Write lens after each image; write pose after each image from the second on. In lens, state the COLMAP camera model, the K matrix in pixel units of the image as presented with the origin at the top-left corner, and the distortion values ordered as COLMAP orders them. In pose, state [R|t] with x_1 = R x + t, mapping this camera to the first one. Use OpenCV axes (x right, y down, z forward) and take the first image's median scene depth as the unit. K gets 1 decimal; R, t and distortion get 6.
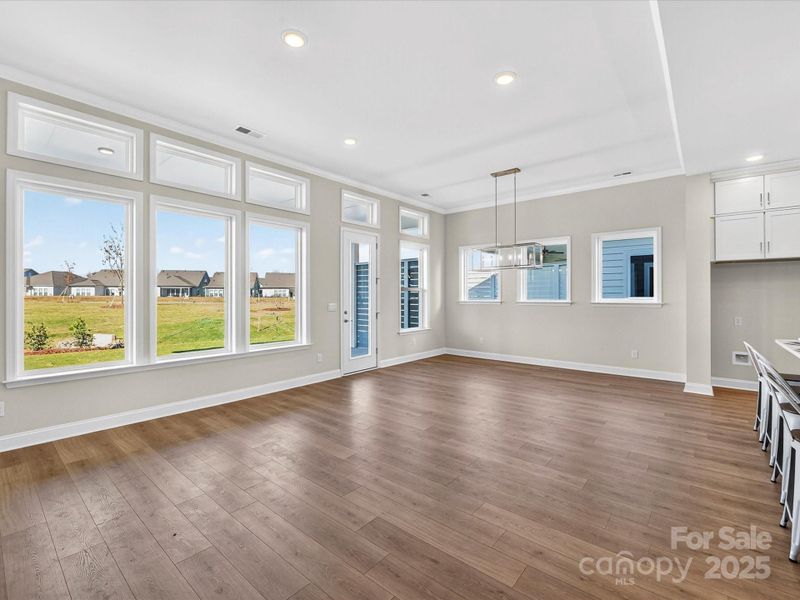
lens RADIAL K [[359.6, 0, 399.5], [0, 359.6, 295.6], [0, 0, 1]] dist [-0.009947, -0.000507]
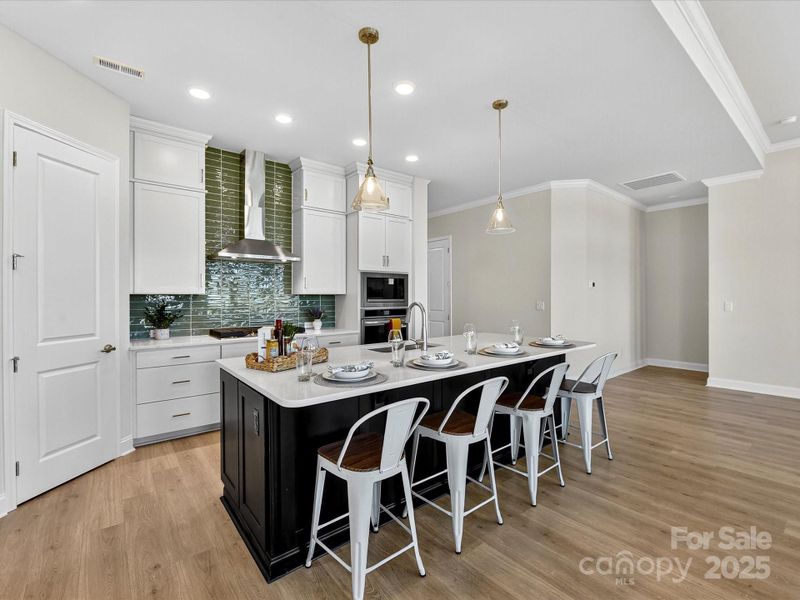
lens RADIAL K [[366.1, 0, 401.0], [0, 366.1, 291.5], [0, 0, 1]] dist [-0.002480, -0.000560]
pose [[-0.982308, 0.004624, 0.187215, 0.521192], [0.002247, 0.999914, -0.012910, 0.001242], [-0.187259, -0.012261, -0.982234, 0.845994]]
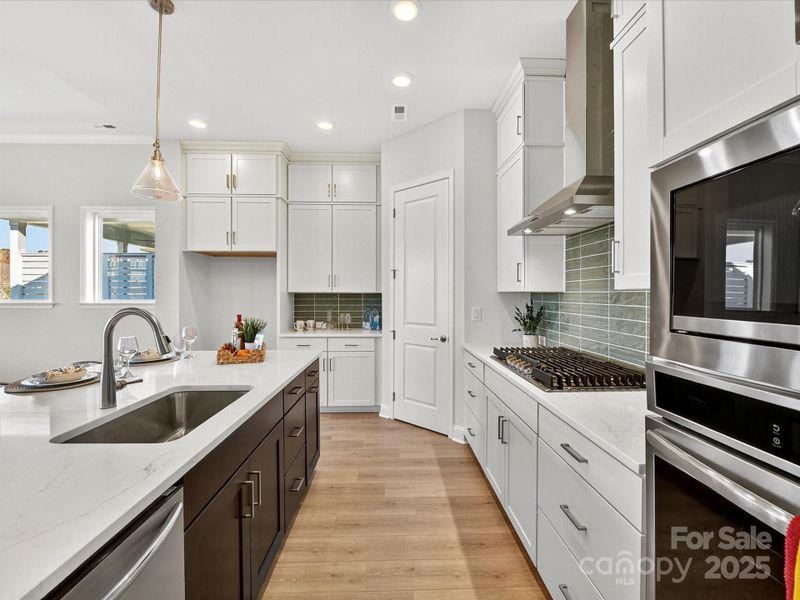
lens RADIAL K [[359.6, 0, 399.5], [0, 359.6, 295.6], [0, 0, 1]] dist [-0.009947, -0.000507]
pose [[0.747820, 0.000285, 0.663902, 0.573102], [-0.003284, 0.999989, 0.003271, 0.000478], [-0.663894, -0.004626, 0.747812, 0.054720]]
